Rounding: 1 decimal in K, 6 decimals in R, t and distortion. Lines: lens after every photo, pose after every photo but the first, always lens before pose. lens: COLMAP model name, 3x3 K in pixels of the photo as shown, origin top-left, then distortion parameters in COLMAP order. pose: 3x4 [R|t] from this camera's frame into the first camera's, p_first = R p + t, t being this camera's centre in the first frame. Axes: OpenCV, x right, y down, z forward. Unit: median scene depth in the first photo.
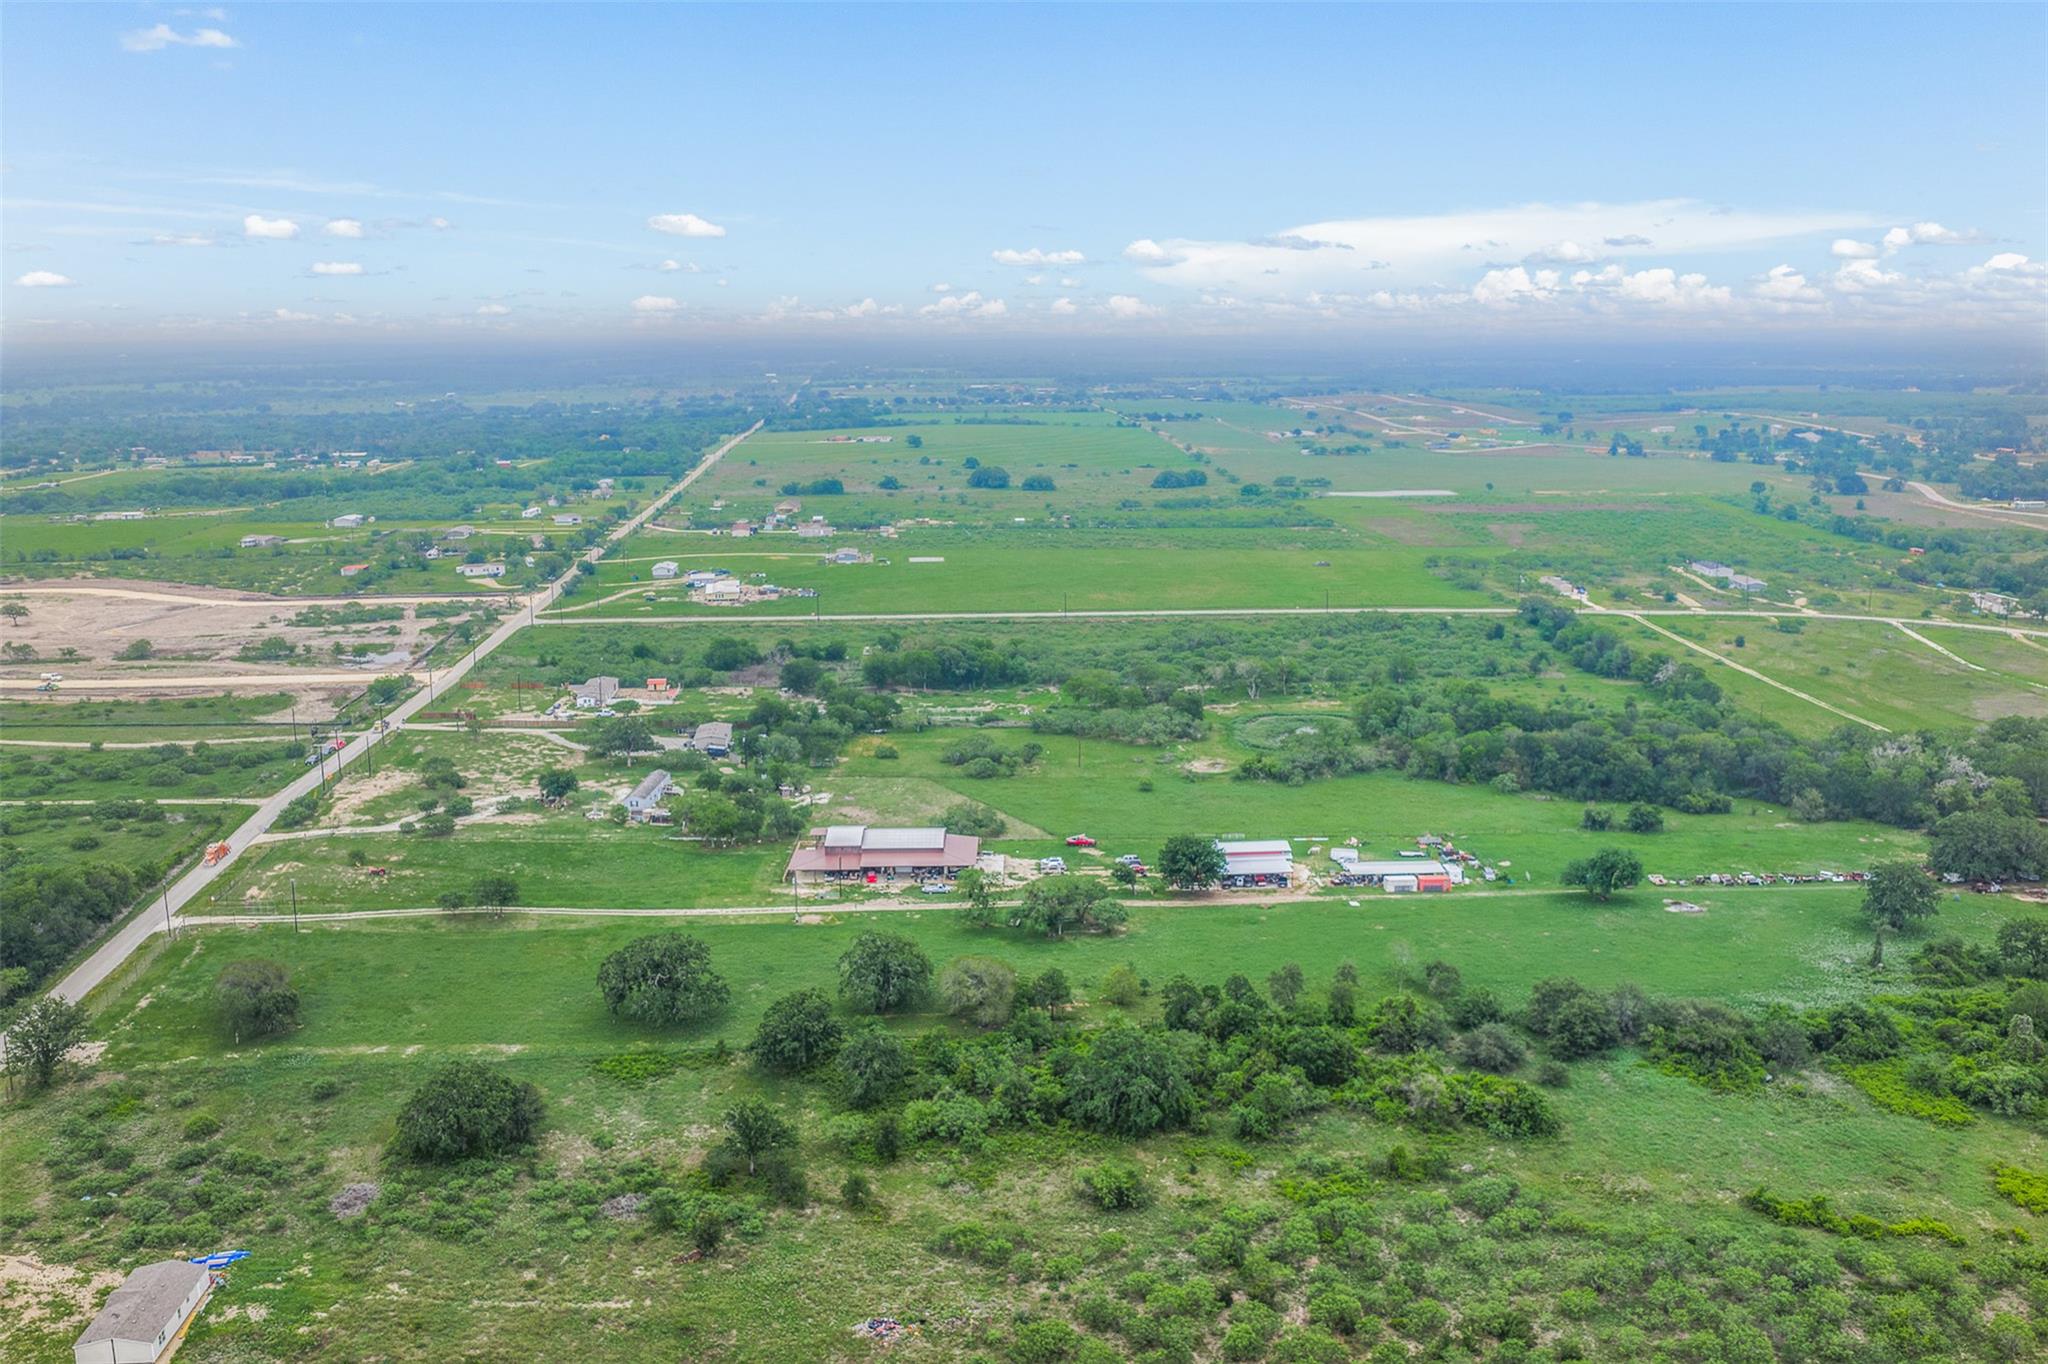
lens RADIAL K [[1706.3, 0, 1024.0], [0, 1706.3, 682.0], [0, 0, 1]] dist [-0.001404, -0.001695]
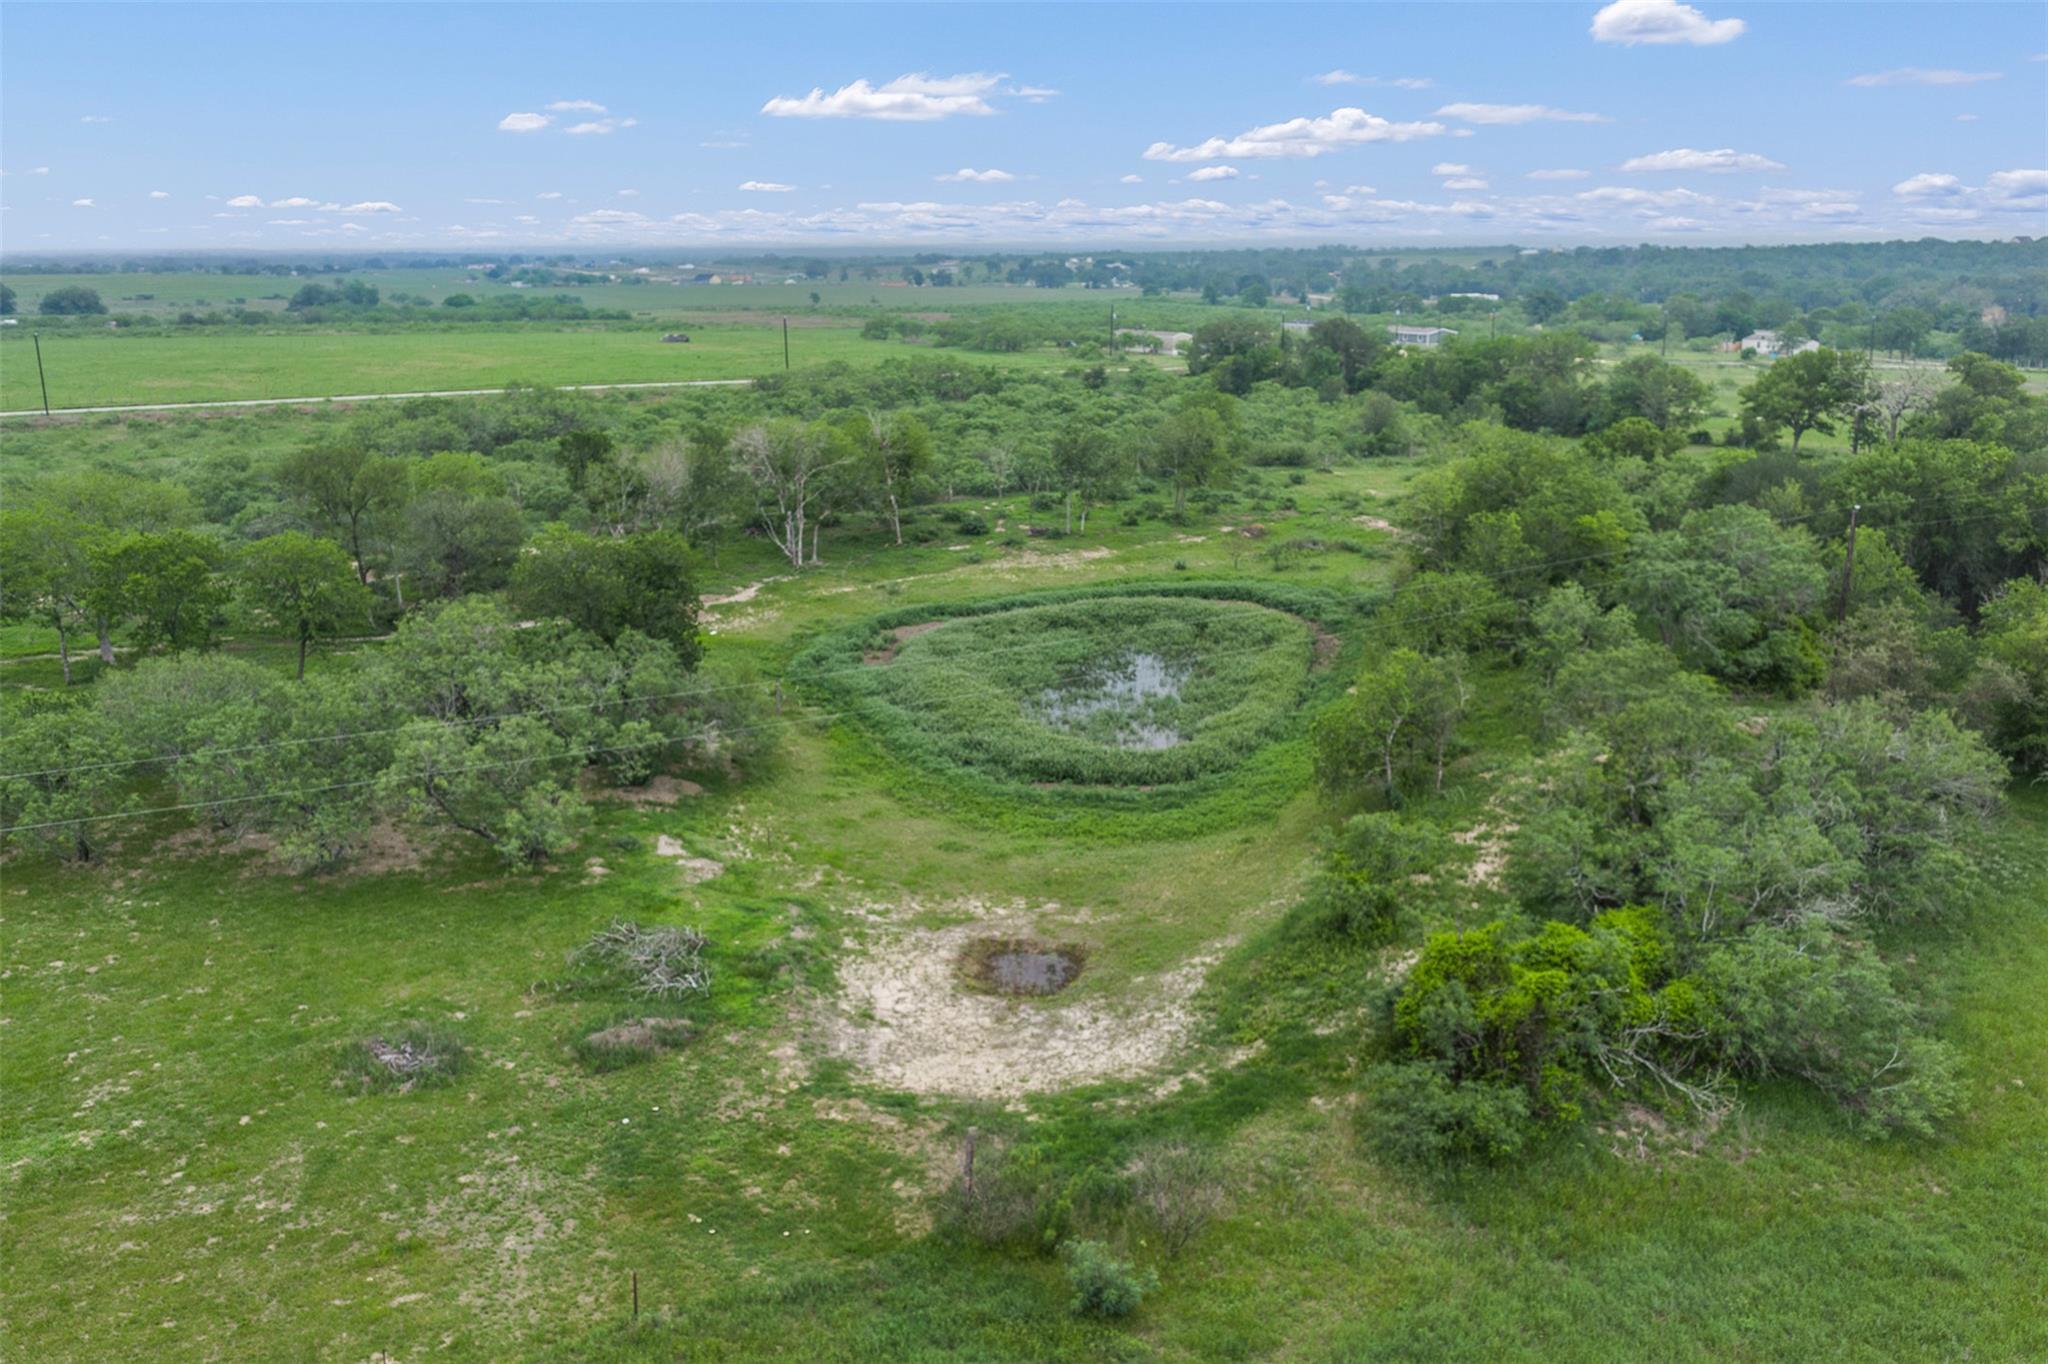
lens RADIAL K [[1706.3, 0, 1024.0], [0, 1706.3, 682.0], [0, 0, 1]] dist [-0.001404, -0.001695]
pose [[0.883551, -0.105081, 0.456395, 0.048834], [0.088668, 0.994412, 0.057301, 0.016129], [-0.459866, -0.010161, 0.887930, 0.814312]]
